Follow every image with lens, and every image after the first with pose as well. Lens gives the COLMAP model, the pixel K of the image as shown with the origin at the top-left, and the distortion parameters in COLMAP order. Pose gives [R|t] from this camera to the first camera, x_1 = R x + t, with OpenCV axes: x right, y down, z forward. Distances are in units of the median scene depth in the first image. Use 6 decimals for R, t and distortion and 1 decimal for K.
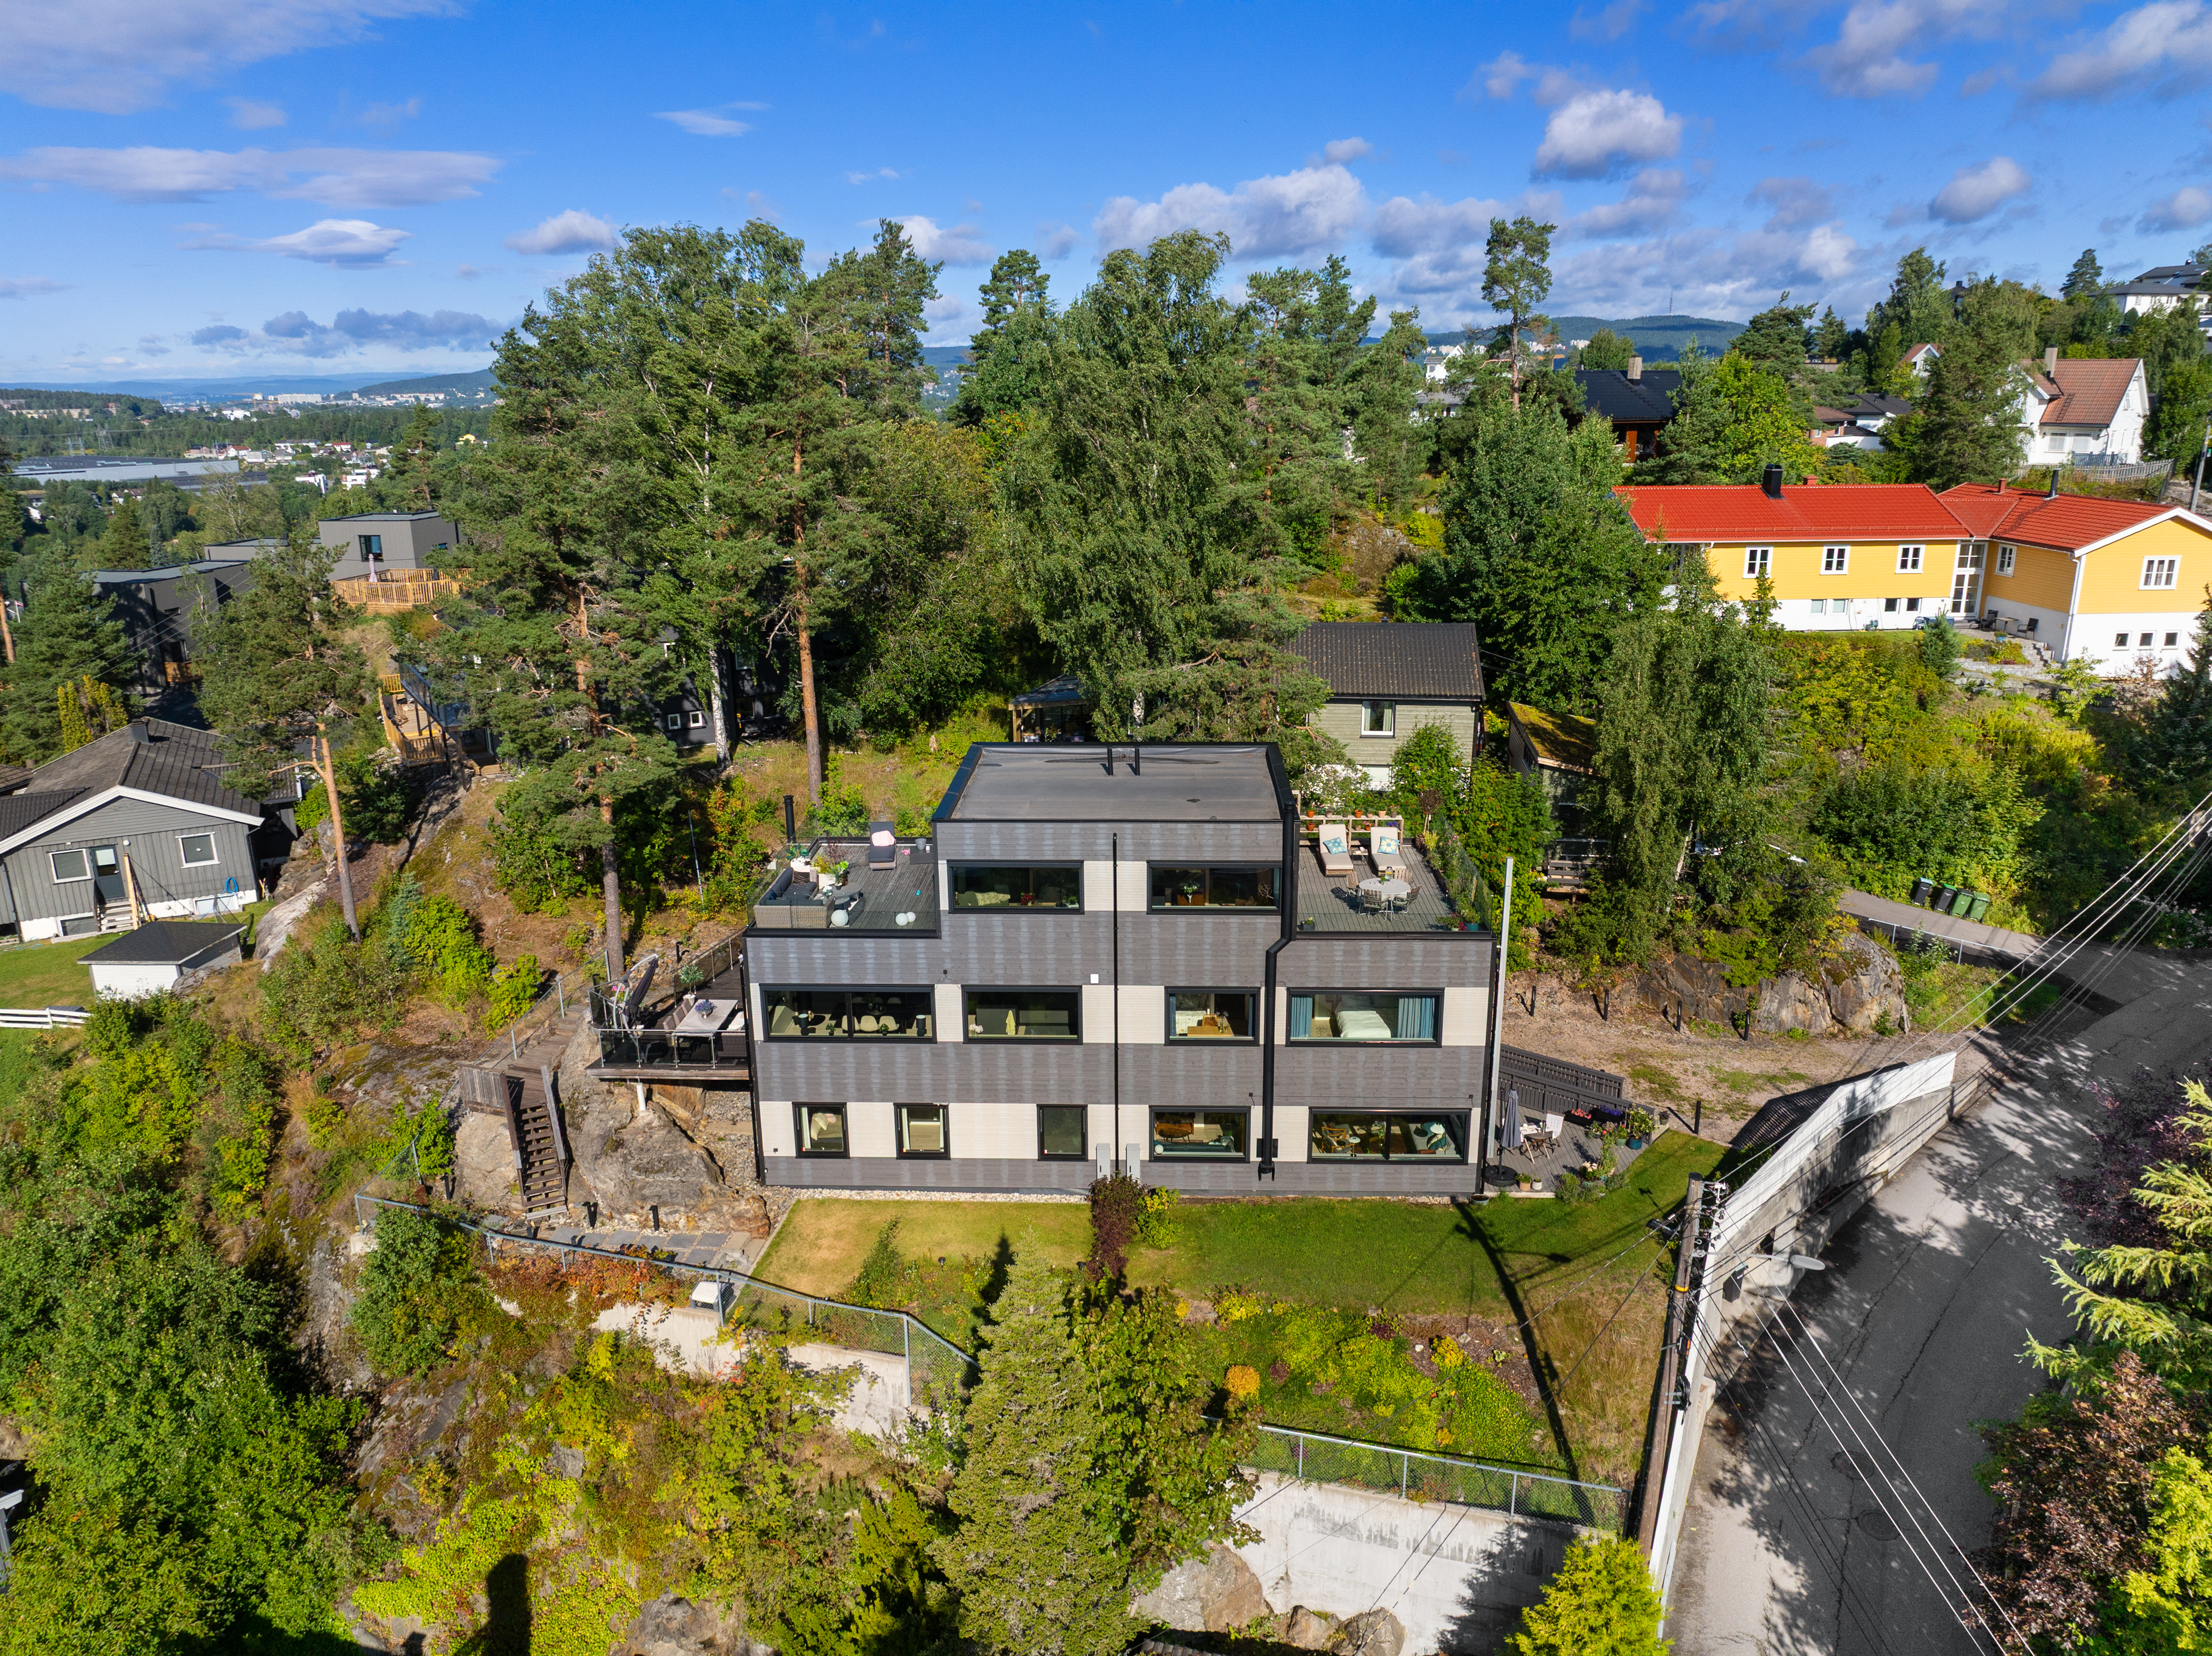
lens RADIAL K [[1546.1, 0, 1101.4], [0, 1546.1, 832.3], [0, 0, 1]] dist [-0.033670, 0.005242]
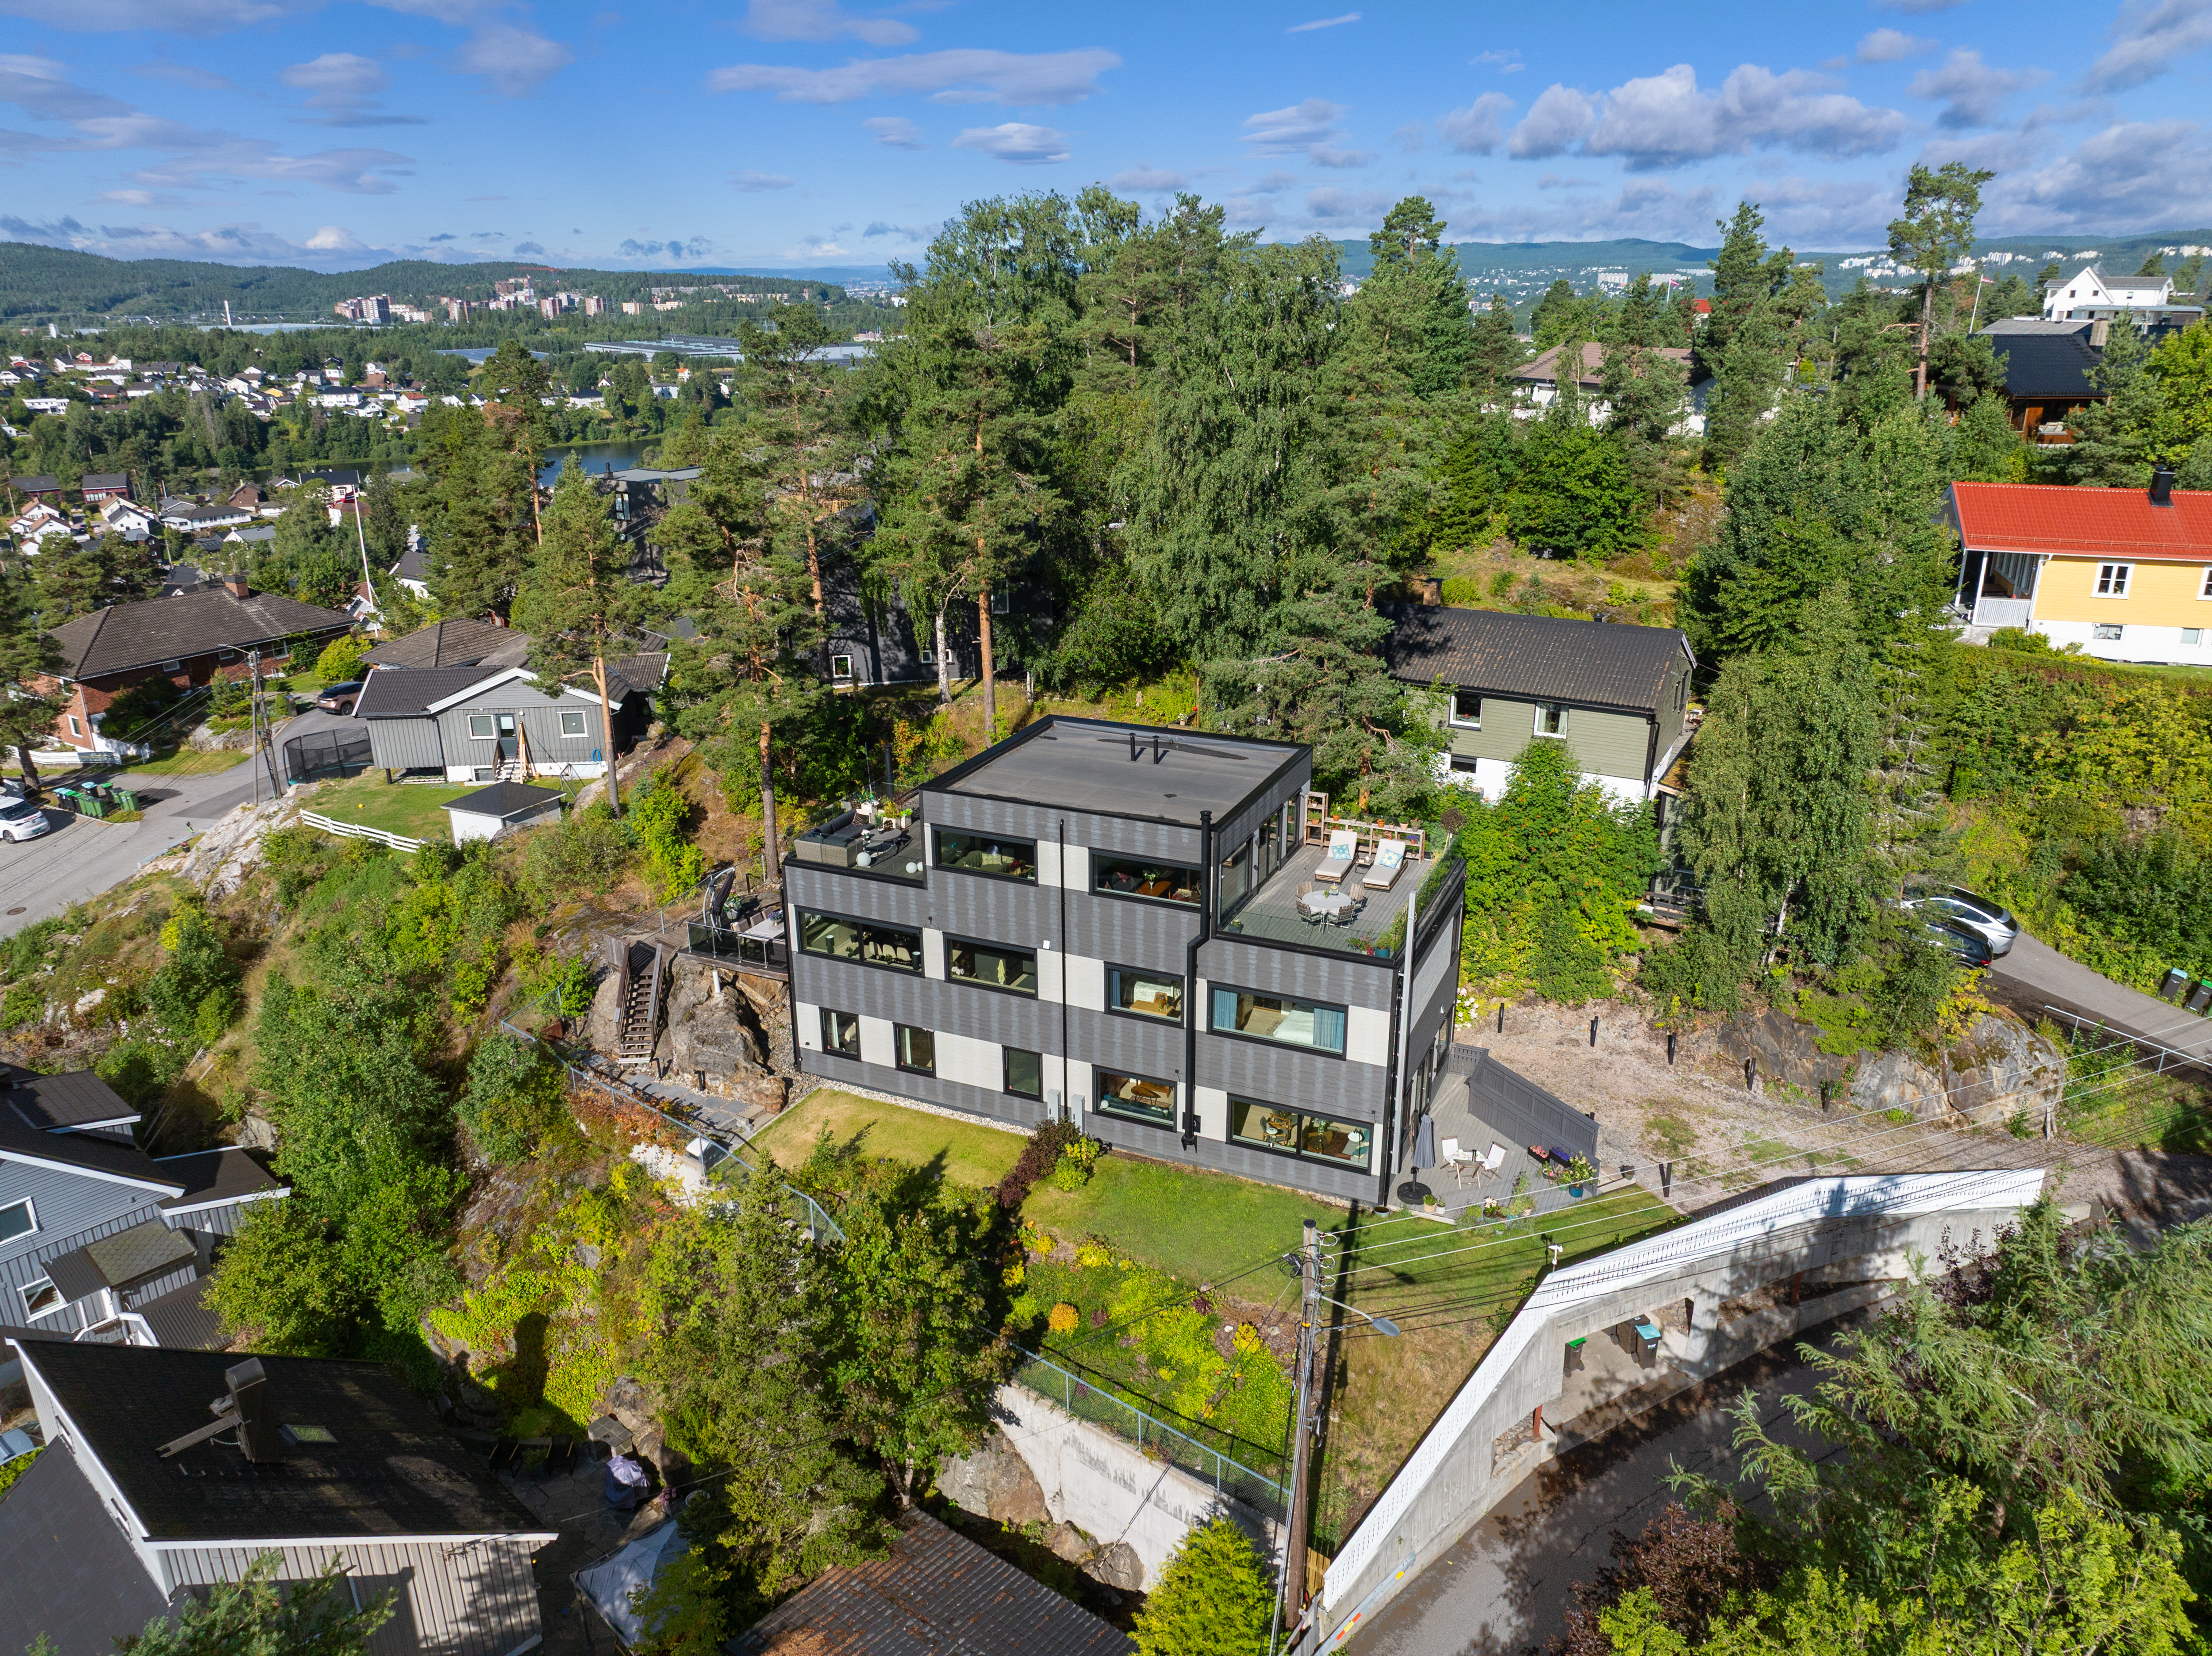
lens RADIAL K [[1546.1, 0, 1111.8], [0, 1546.1, 826.4], [0, 0, 1]] dist [-0.033670, 0.005242]
pose [[0.930206, 0.129088, -0.343590, 0.398200], [-0.108852, 0.991022, 0.077635, -0.079313], [0.350527, -0.034816, 0.935905, -0.028838]]
